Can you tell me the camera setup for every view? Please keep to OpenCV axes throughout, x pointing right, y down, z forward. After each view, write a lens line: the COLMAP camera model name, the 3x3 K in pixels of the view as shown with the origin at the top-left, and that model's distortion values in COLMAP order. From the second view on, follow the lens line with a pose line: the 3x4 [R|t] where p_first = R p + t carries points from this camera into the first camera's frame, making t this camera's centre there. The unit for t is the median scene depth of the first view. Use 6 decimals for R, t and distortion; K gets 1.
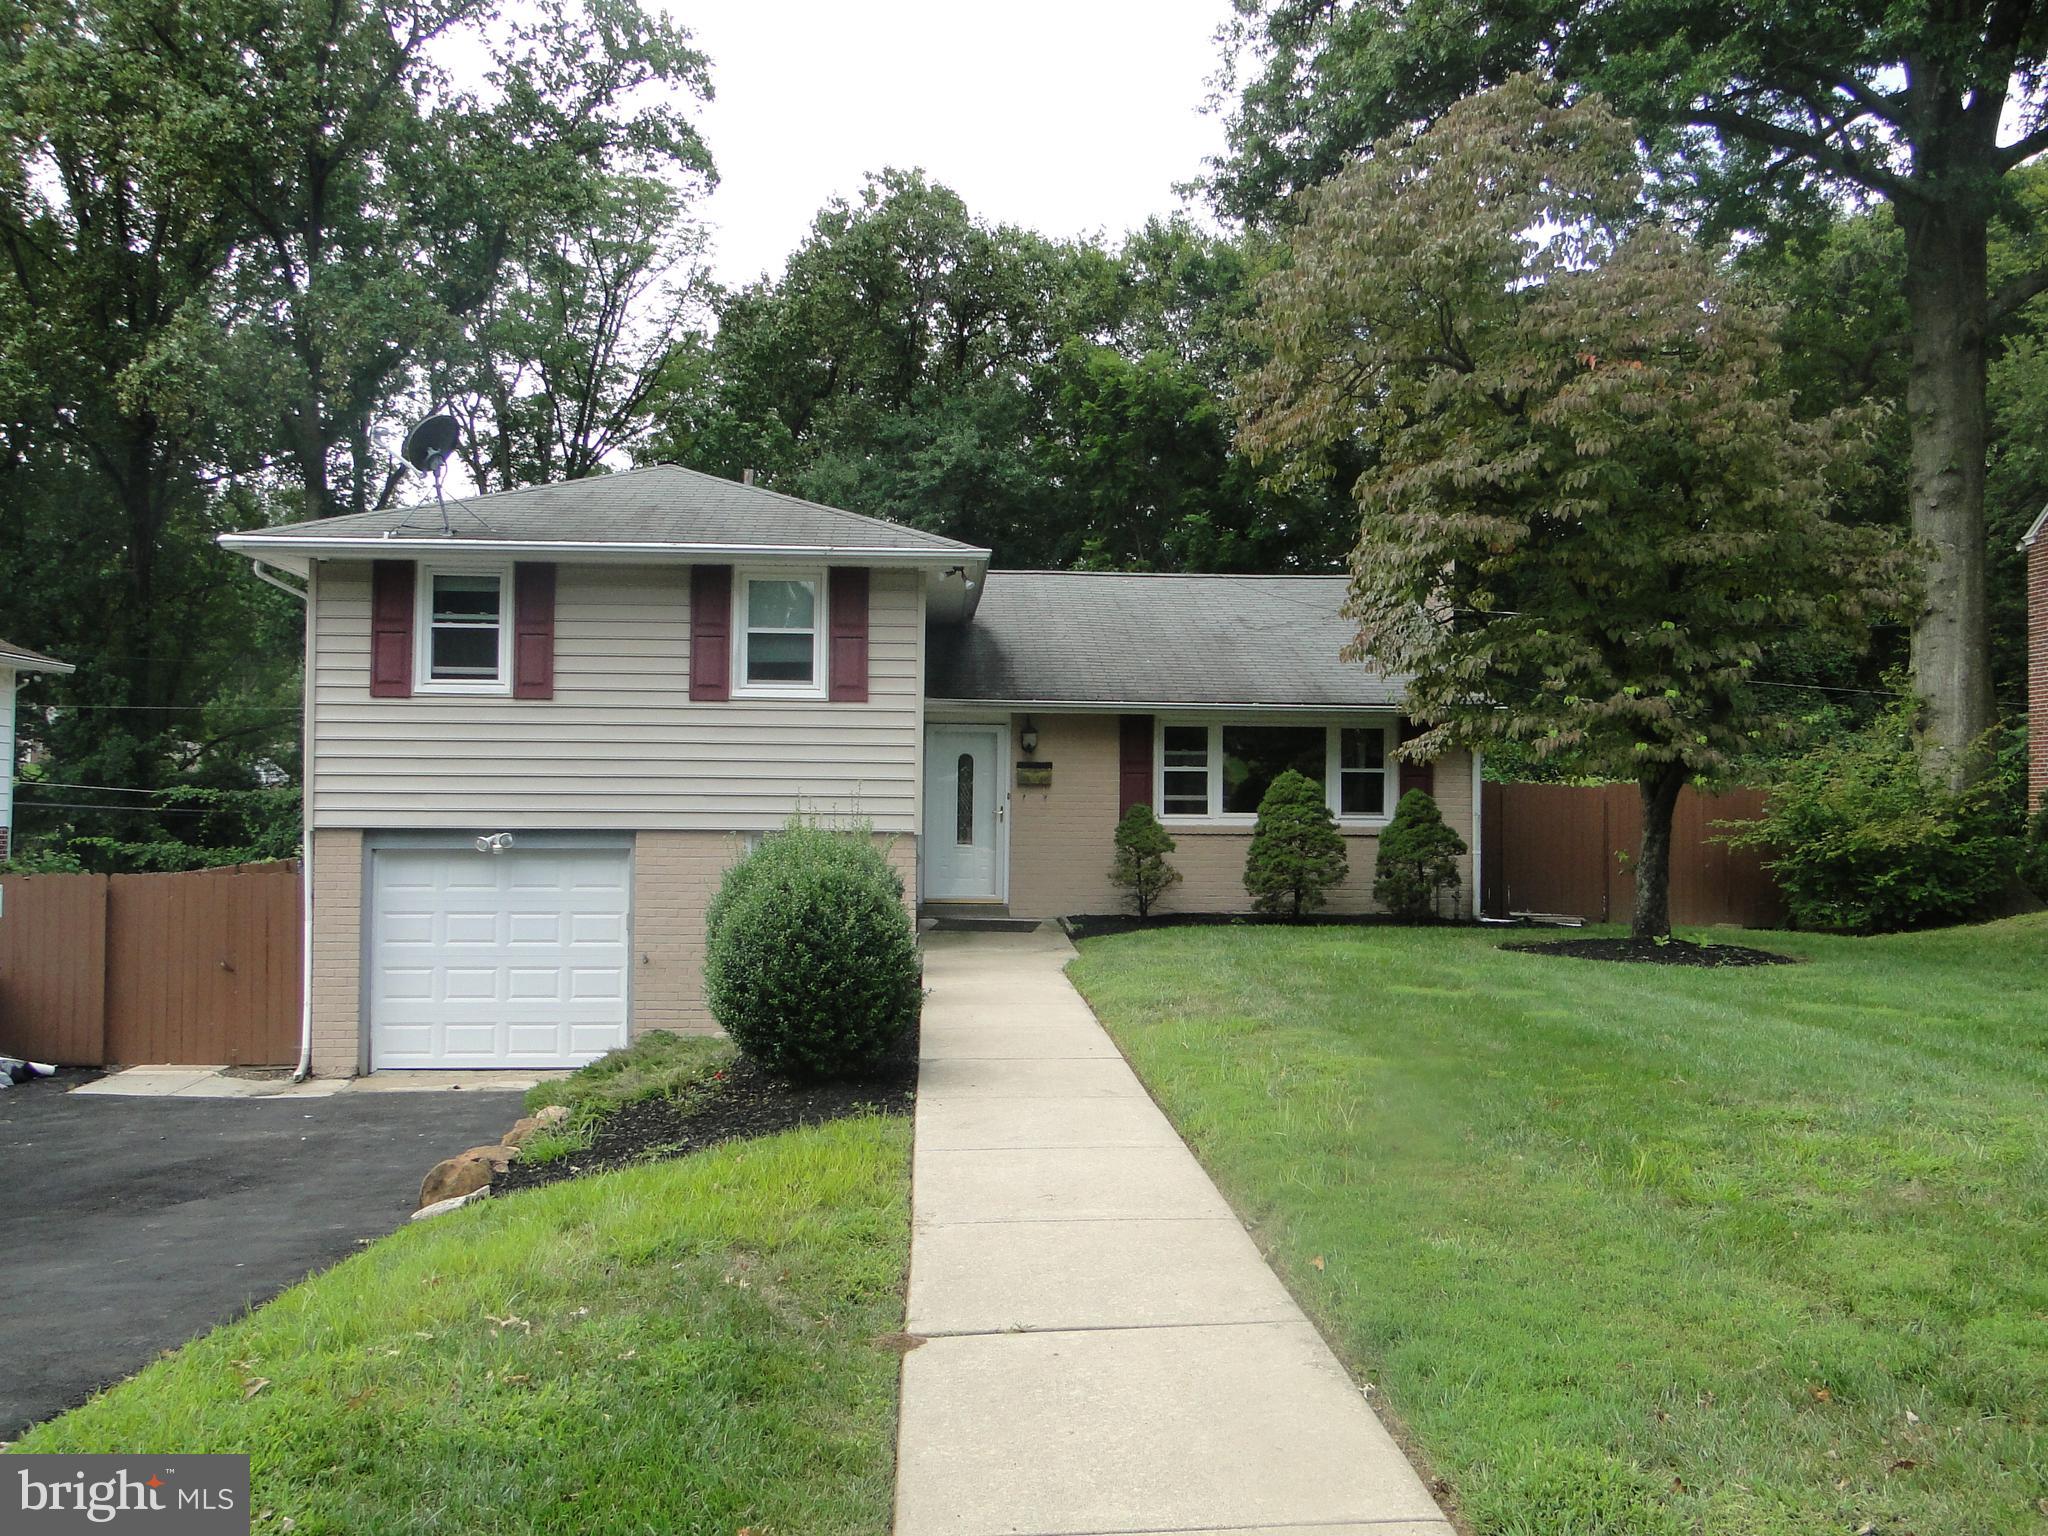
lens RADIAL K [[1672.0, 0, 1021.4], [0, 1672.0, 768.8], [0, 0, 1]] dist [0.000368, -0.003269]
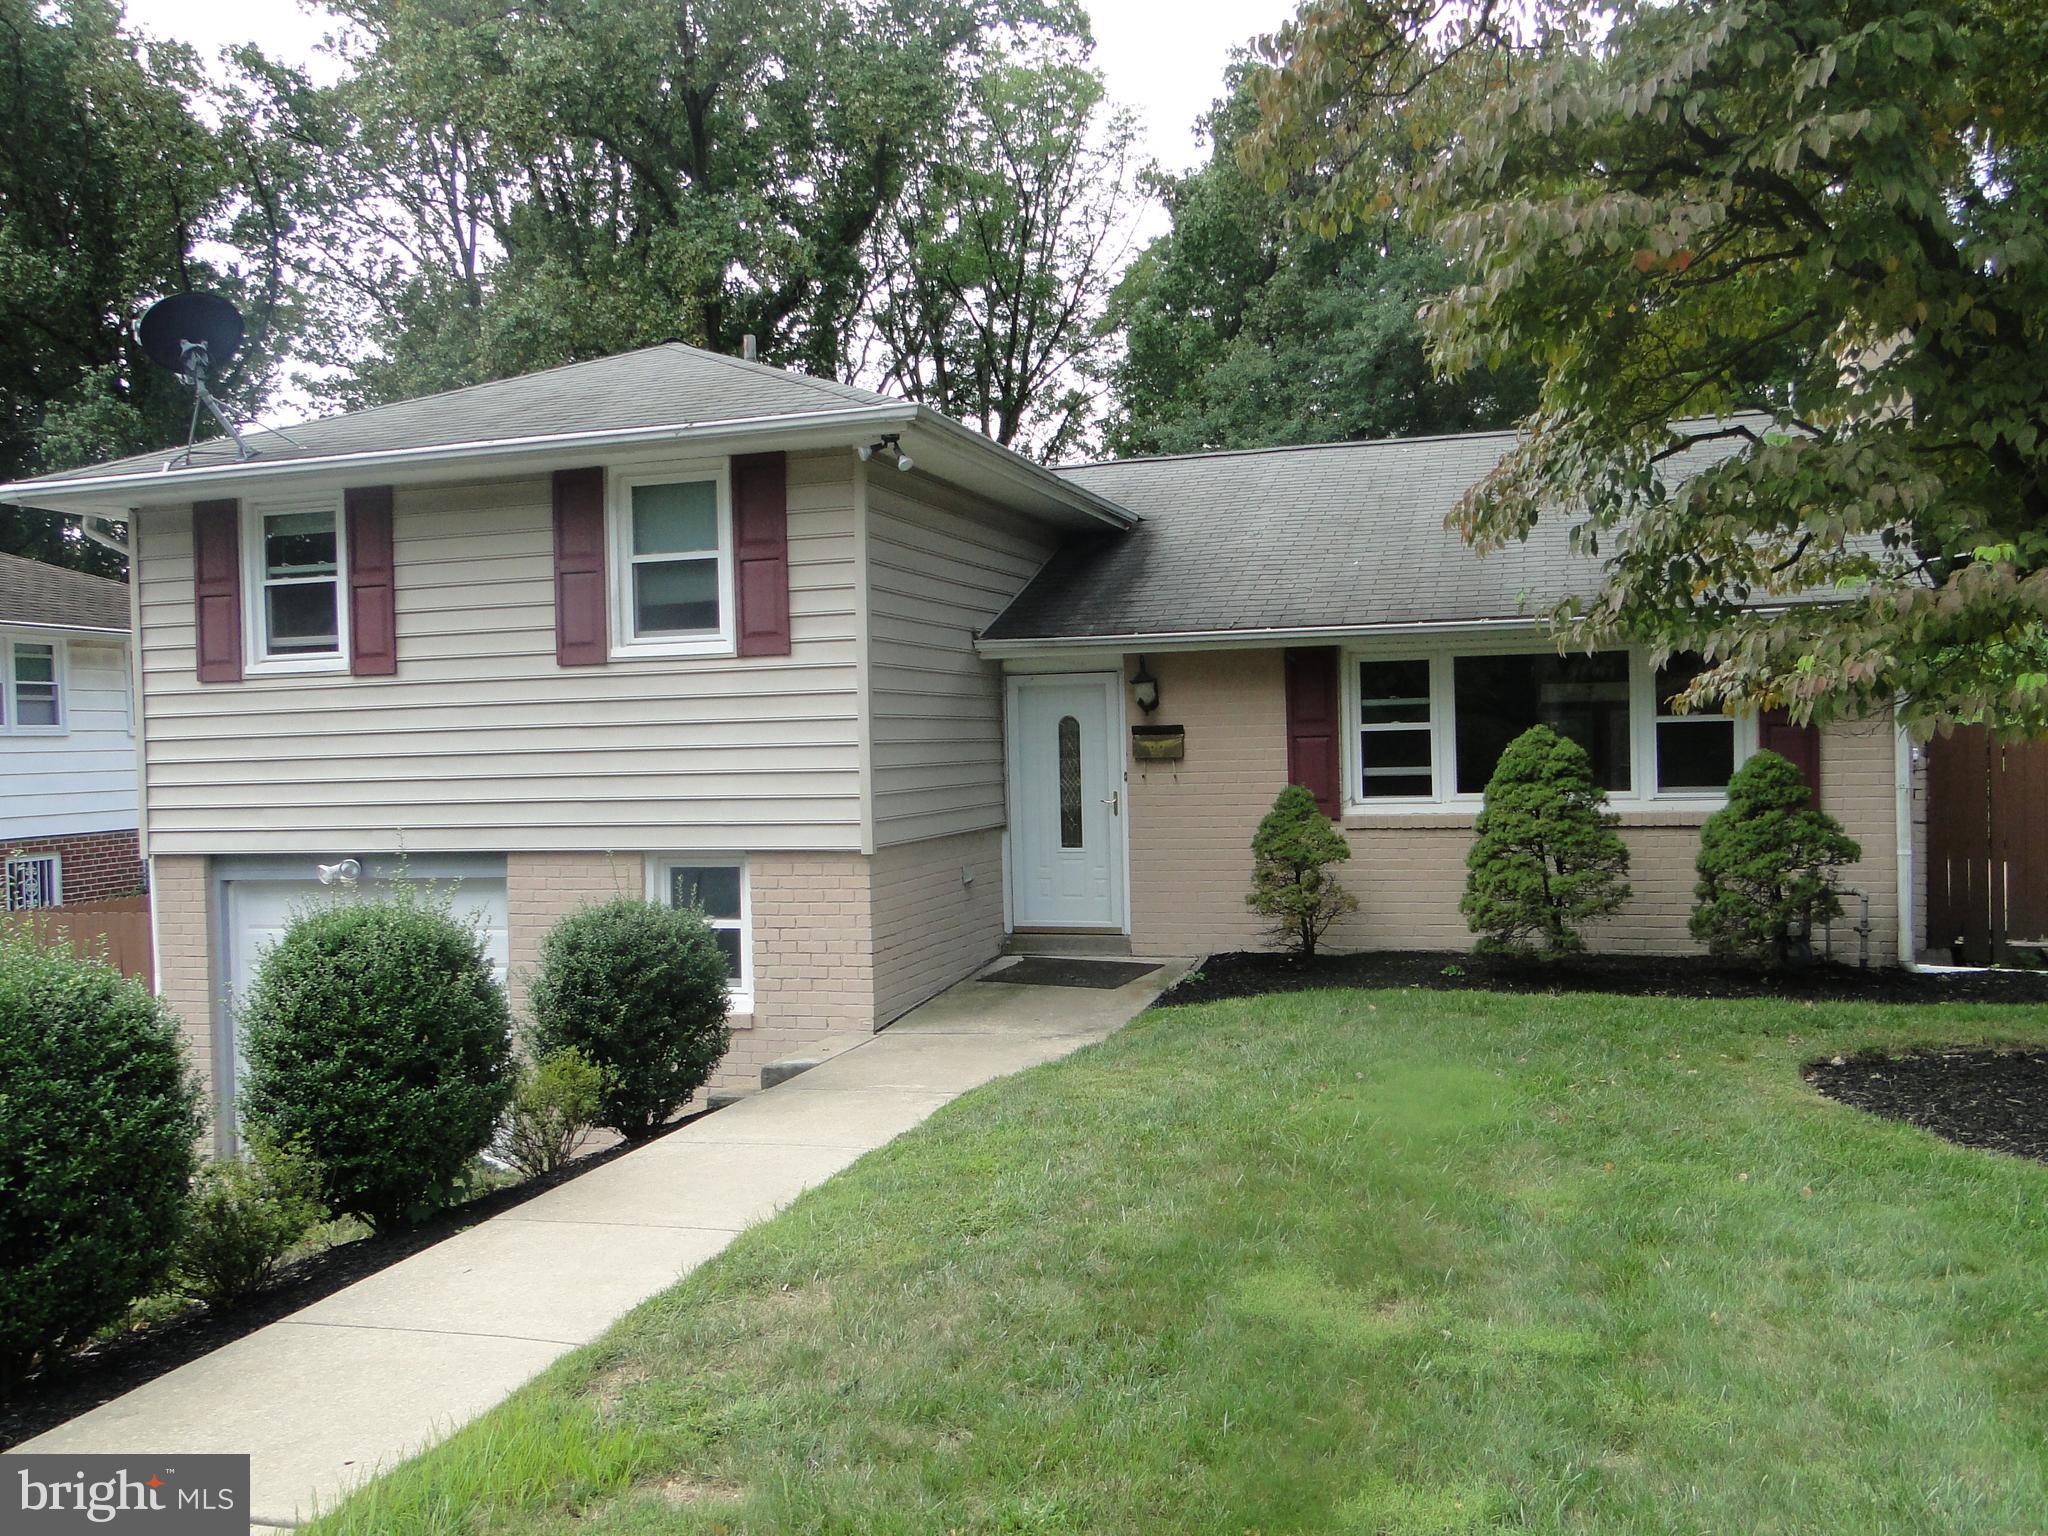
lens RADIAL K [[1672.0, 0, 1029.0], [0, 1672.0, 768.6], [0, 0, 1]] dist [0.000368, -0.003269]
pose [[0.934272, -0.027333, -0.355512, 0.230023], [0.042105, 0.998539, 0.033881, -0.013512], [0.354067, -0.046623, 0.934057, 0.411531]]
